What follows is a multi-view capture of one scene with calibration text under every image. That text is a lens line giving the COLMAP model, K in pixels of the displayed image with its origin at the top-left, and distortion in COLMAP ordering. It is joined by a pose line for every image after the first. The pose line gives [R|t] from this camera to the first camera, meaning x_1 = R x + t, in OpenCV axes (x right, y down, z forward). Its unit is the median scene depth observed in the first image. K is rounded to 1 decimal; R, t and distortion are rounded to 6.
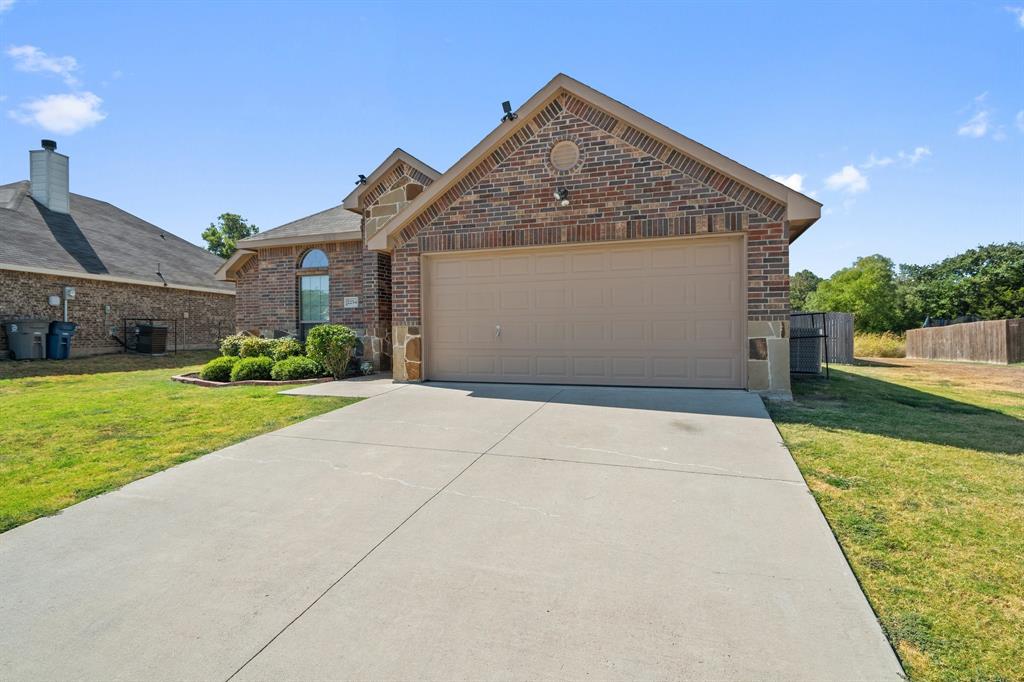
lens RADIAL K [[534.1, 0, 512.0], [0, 534.1, 341.0], [0, 0, 1]] dist [-0.000010, 0.000061]
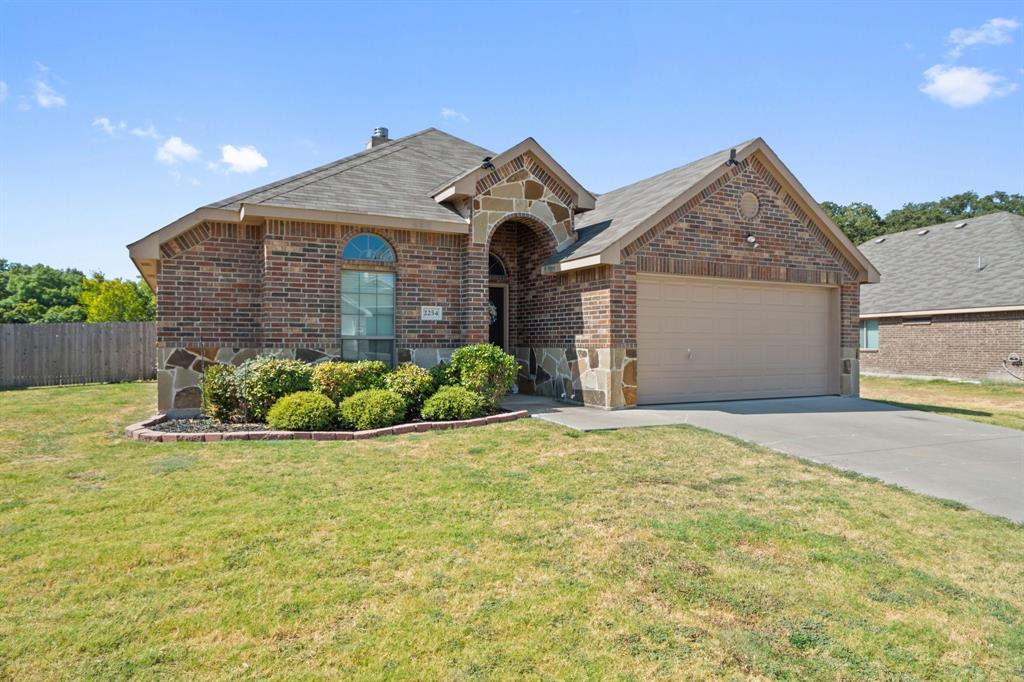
lens RADIAL K [[675.7, 0, 513.5], [0, 675.7, 353.0], [0, 0, 1]] dist [-0.000245, -0.000028]
pose [[0.667977, -0.001037, 0.744181, -1.254536], [0.002323, 0.999997, -0.000691, -0.019973], [-0.744178, 0.002191, 0.667978, 0.365096]]
